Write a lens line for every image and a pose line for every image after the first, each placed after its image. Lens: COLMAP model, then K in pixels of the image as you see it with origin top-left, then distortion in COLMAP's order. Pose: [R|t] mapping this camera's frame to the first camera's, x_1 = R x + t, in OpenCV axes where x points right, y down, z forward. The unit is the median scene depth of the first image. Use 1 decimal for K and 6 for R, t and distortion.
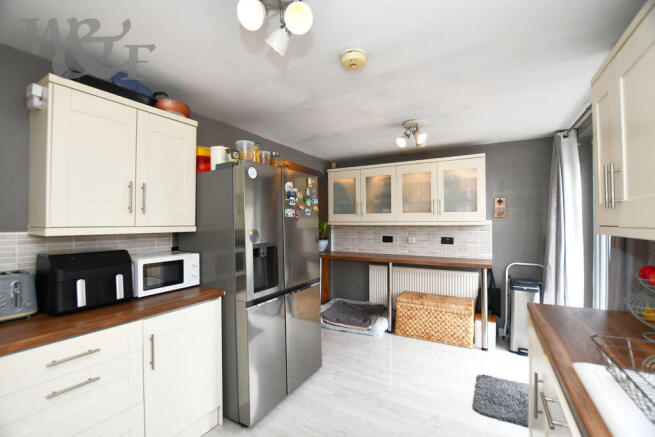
lens RADIAL K [[301.0, 0, 324.7], [0, 301.0, 220.1], [0, 0, 1]] dist [-0.002651, -0.000445]
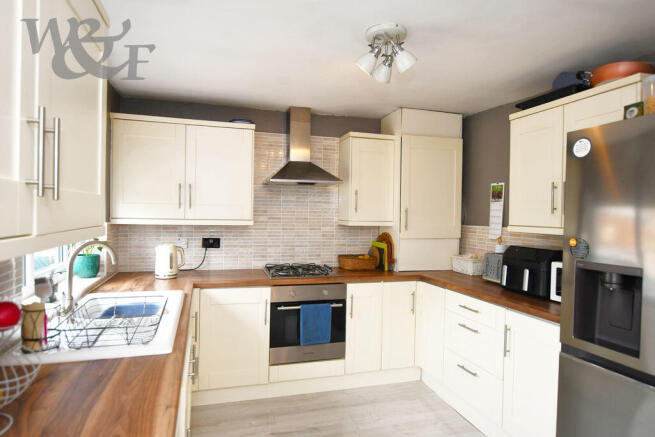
lens RADIAL K [[402.3, 0, 326.1], [0, 402.3, 219.2], [0, 0, 1]] dist [0.001166, 0.000099]
pose [[-0.690847, -0.000854, -0.723001, 0.900249], [-0.007766, 0.999950, 0.006240, -0.010580], [0.722960, 0.009925, -0.690819, 1.453443]]
